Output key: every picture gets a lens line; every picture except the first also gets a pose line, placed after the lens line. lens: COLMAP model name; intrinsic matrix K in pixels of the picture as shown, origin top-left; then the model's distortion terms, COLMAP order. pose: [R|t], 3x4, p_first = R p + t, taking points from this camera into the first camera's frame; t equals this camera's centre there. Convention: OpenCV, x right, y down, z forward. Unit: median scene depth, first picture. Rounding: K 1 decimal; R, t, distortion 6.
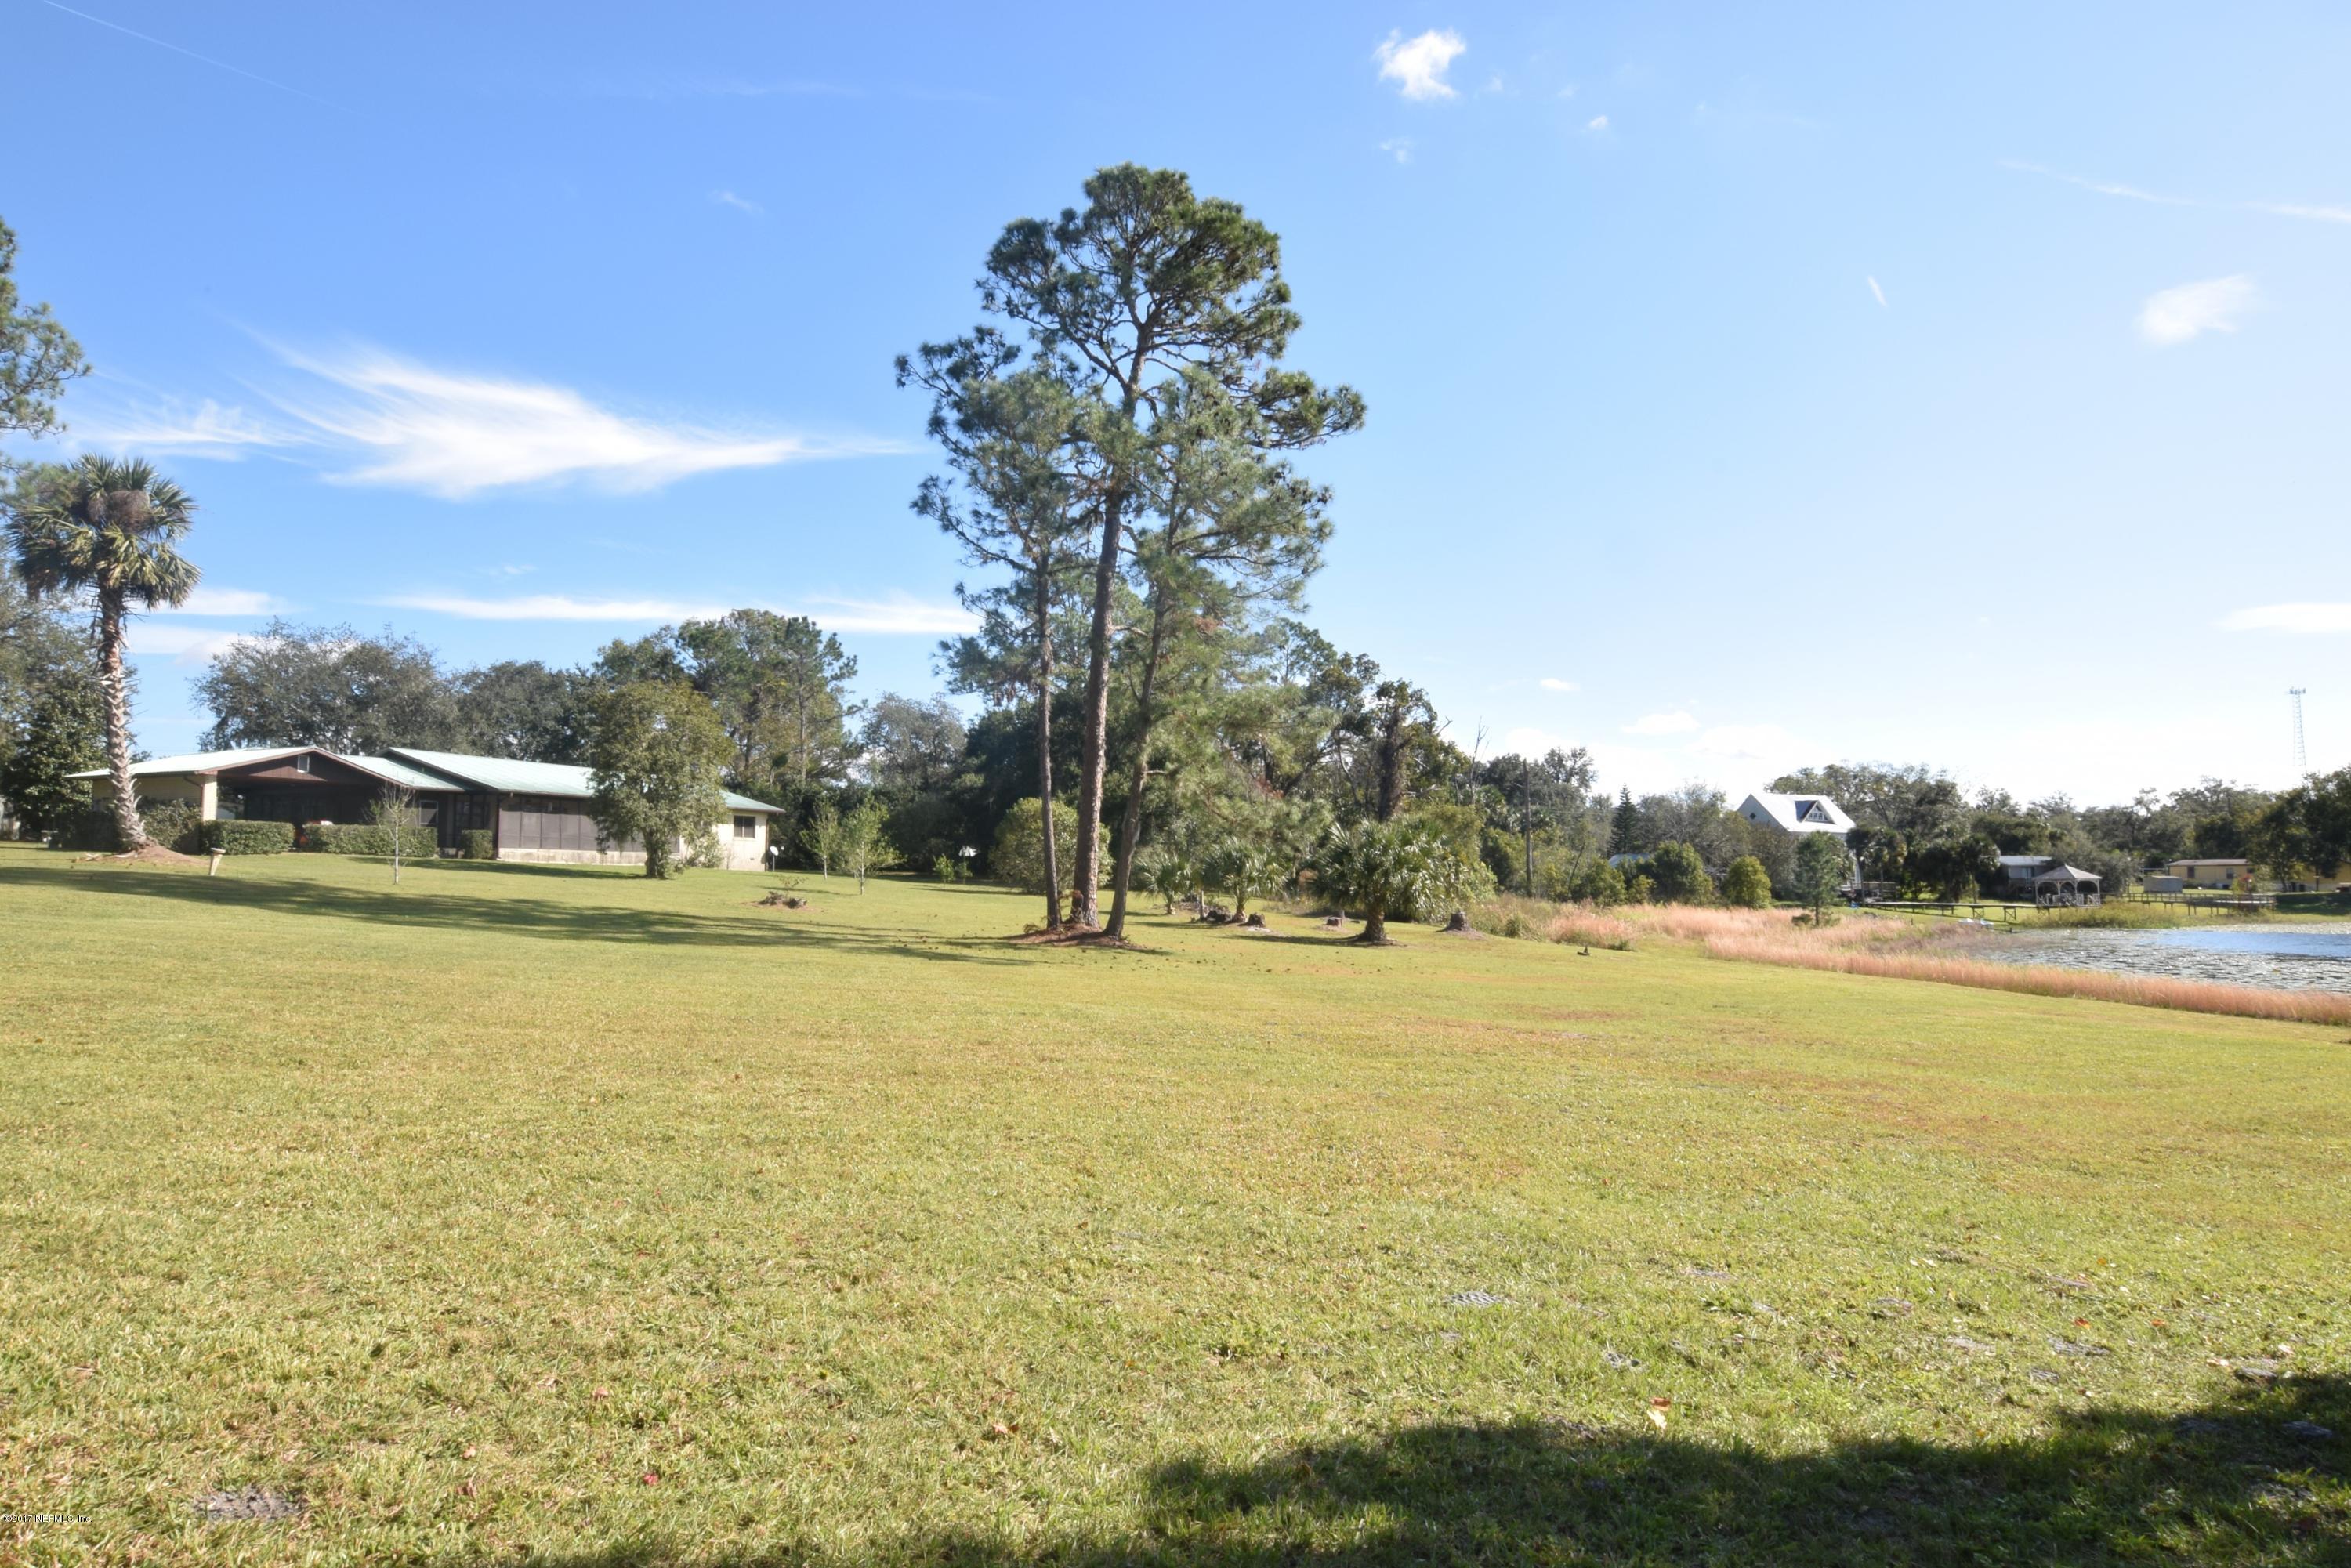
lens RADIAL K [[1314.7, 0, 1175.5], [0, 1314.7, 784.0], [0, 0, 1]] dist [0.005579, 0.000456]
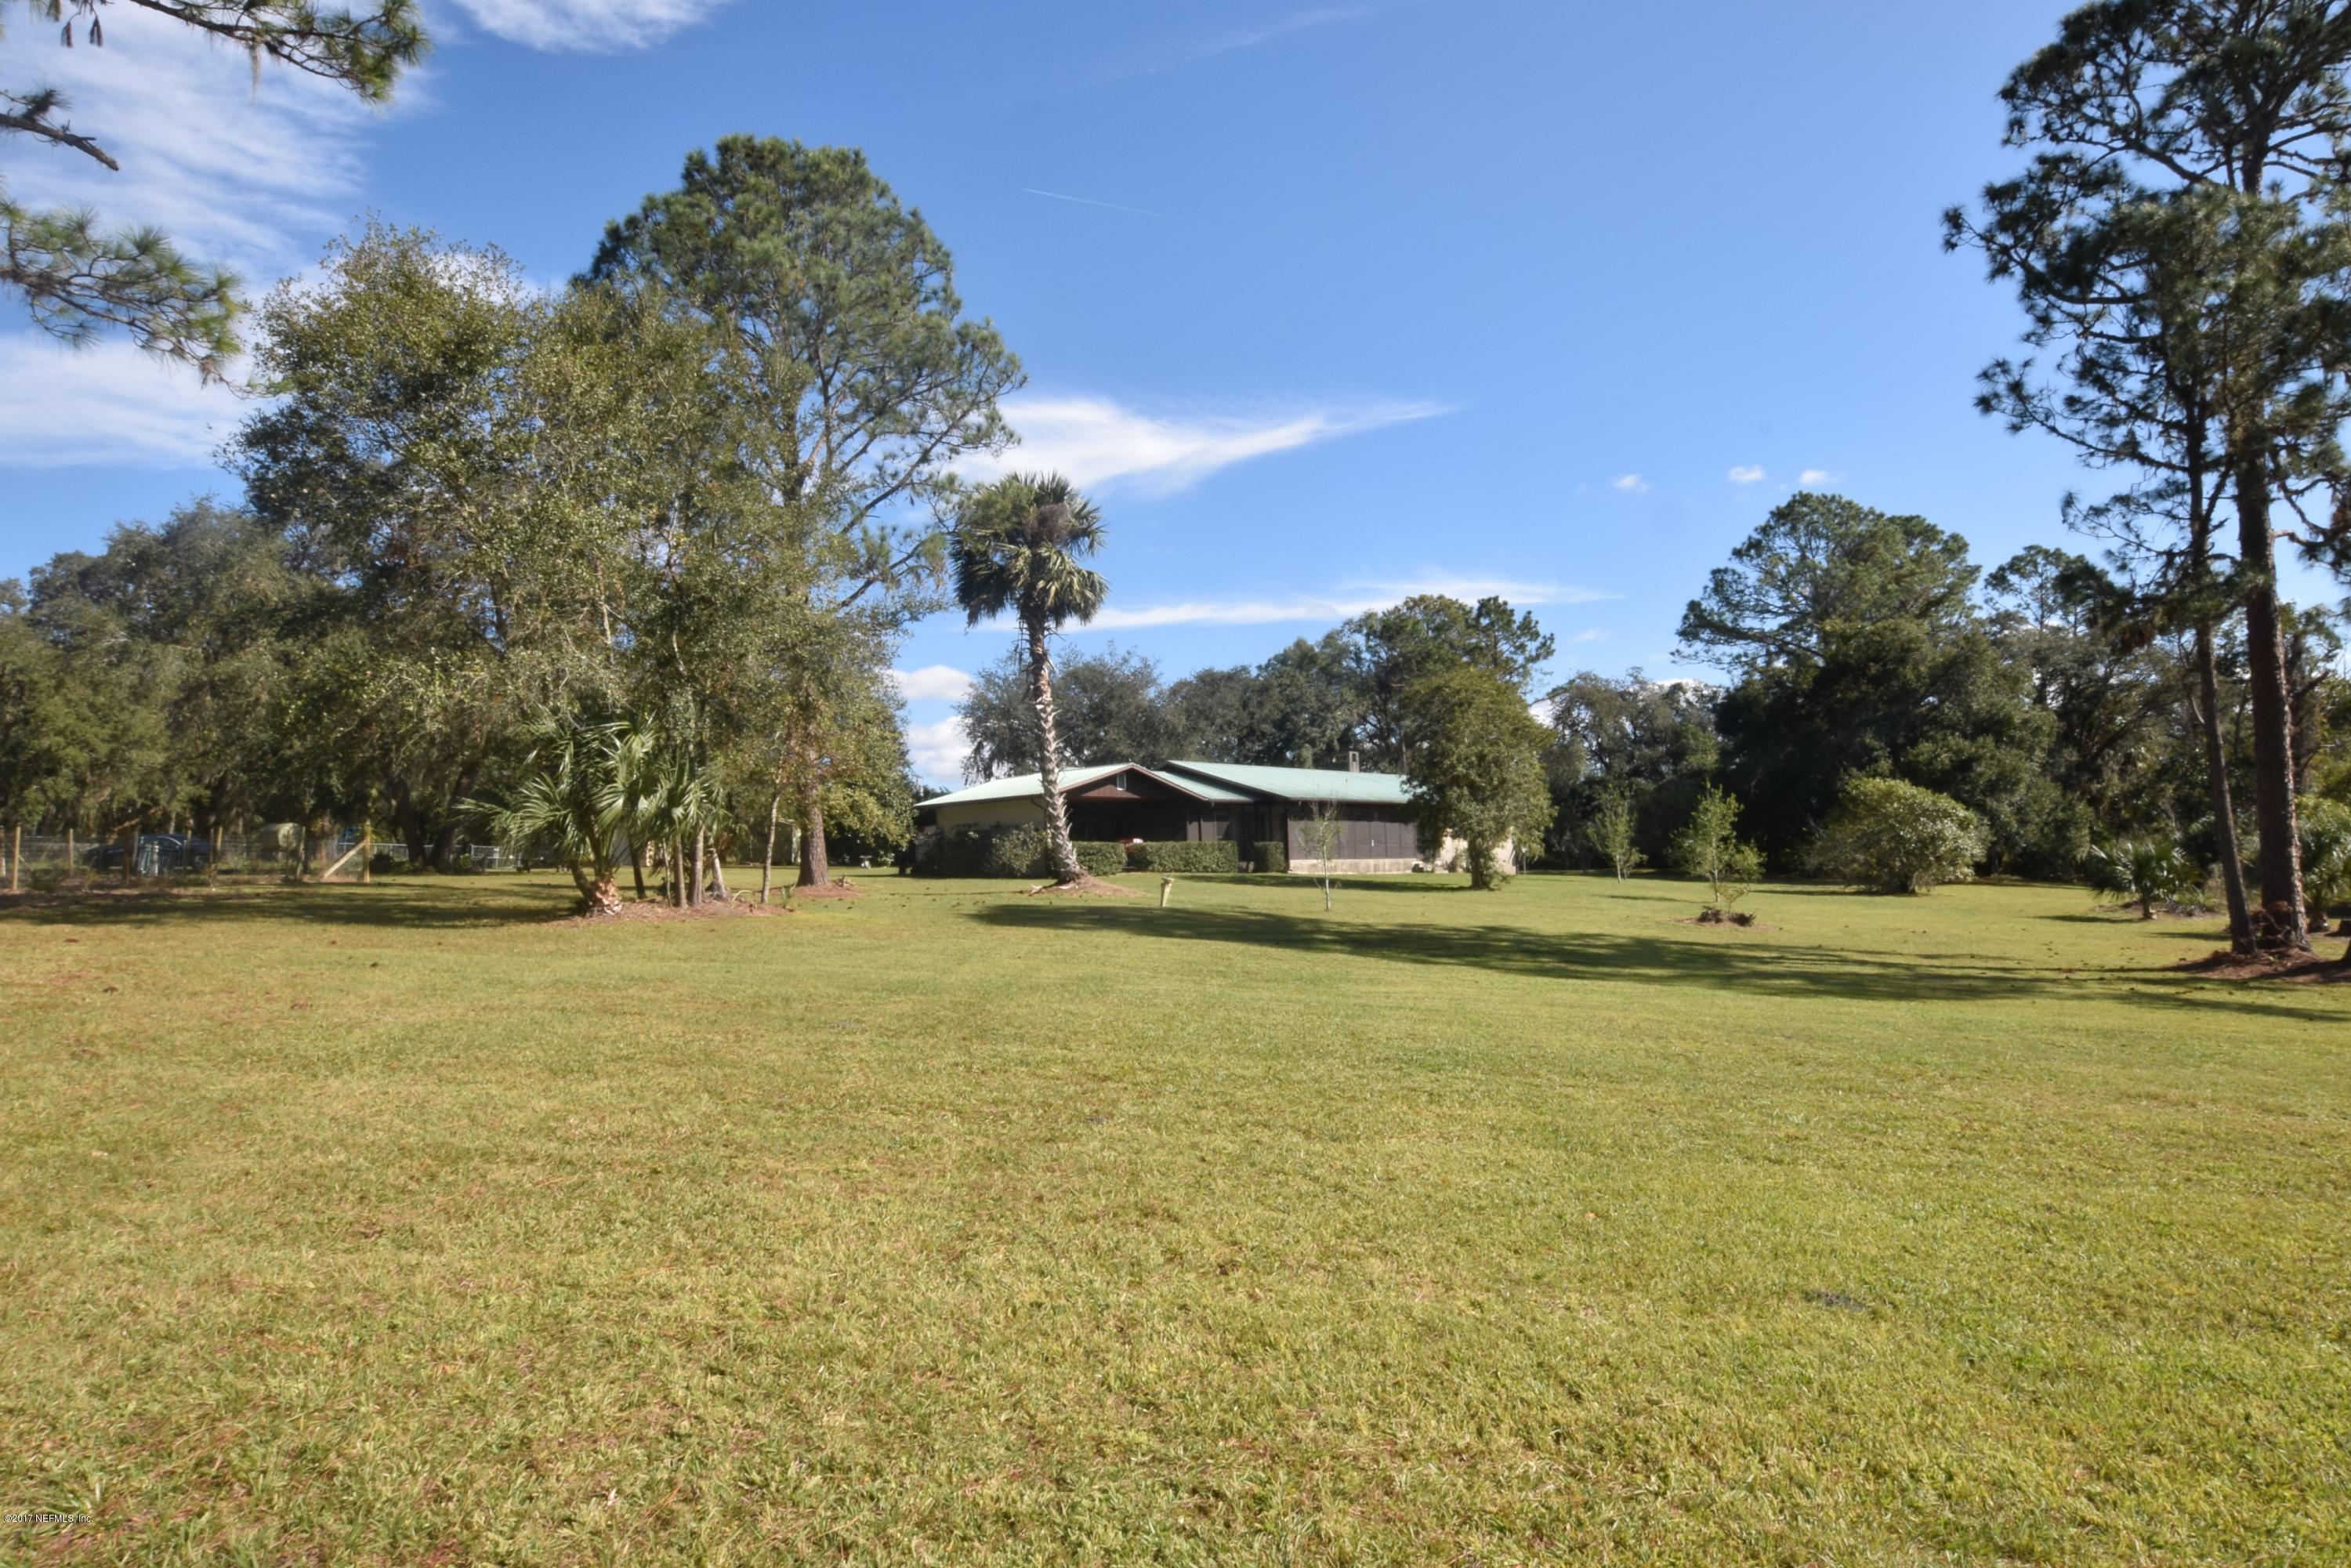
lens RADIAL K [[1269.2, 0, 1175.5], [0, 1269.2, 784.0], [0, 0, 1]] dist [-0.000619, -0.000027]
pose [[0.945833, -0.050720, -0.320666, -0.311749], [0.054102, 0.998534, 0.001637, -0.012676], [0.320113, -0.018897, 0.947191, 0.112760]]
